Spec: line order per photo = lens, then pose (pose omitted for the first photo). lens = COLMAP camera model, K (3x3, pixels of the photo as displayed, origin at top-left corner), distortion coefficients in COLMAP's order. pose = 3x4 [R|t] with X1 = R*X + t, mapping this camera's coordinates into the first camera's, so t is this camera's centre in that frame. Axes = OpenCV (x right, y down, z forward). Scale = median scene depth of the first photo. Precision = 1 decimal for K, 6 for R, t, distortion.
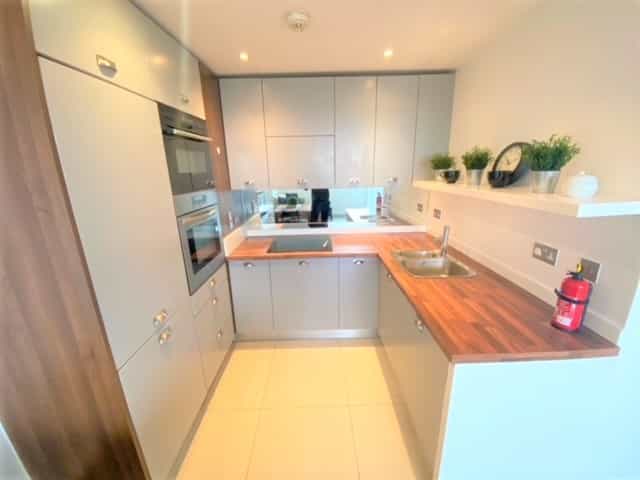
lens RADIAL K [[259.4, 0, 320.0], [0, 259.4, 240.0], [0, 0, 1]] dist [0.019640, -0.021986]
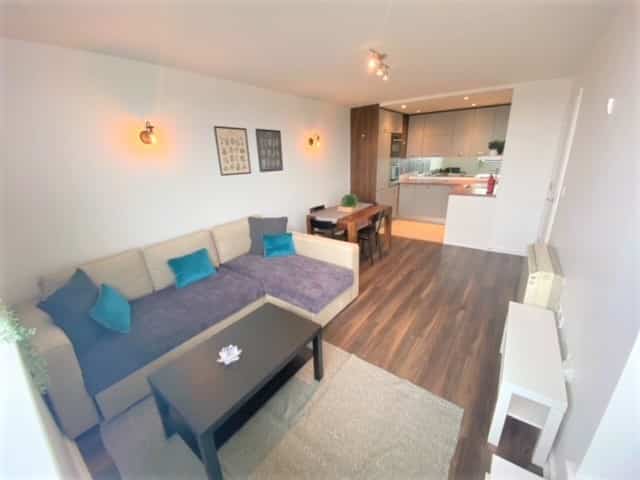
lens RADIAL K [[259.4, 0, 320.0], [0, 259.4, 240.0], [0, 0, 1]] dist [0.019640, -0.021986]
pose [[0.798472, 0.182188, -0.573803, 0.699604], [-0.144172, 0.983243, 0.111566, 0.510404], [0.584513, -0.006356, 0.811359, -1.850048]]
